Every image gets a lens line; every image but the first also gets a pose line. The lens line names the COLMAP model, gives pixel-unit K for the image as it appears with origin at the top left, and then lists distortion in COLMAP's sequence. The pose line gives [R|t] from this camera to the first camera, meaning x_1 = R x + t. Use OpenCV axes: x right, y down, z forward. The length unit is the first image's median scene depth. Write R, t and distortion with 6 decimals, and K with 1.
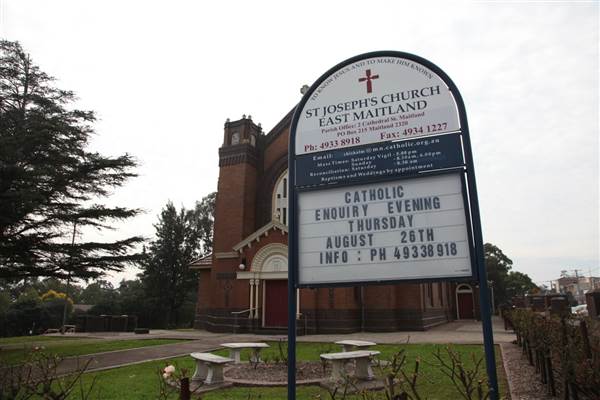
lens RADIAL K [[403.2, 0, 302.5], [0, 403.2, 200.7], [0, 0, 1]] dist [-0.131262, 0.056682]
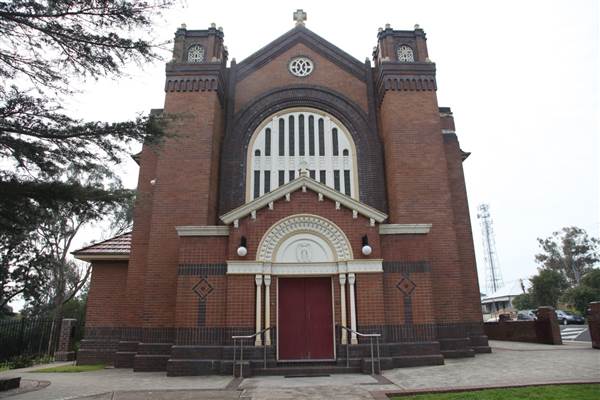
lens RADIAL K [[403.2, 0, 304.4], [0, 403.2, 199.2], [0, 0, 1]] dist [-0.131262, 0.056682]
pose [[0.898547, 0.115096, 0.423516, -0.258772], [-0.096072, 0.993179, -0.066079, 0.099850], [-0.428233, 0.018687, 0.903475, 0.381425]]
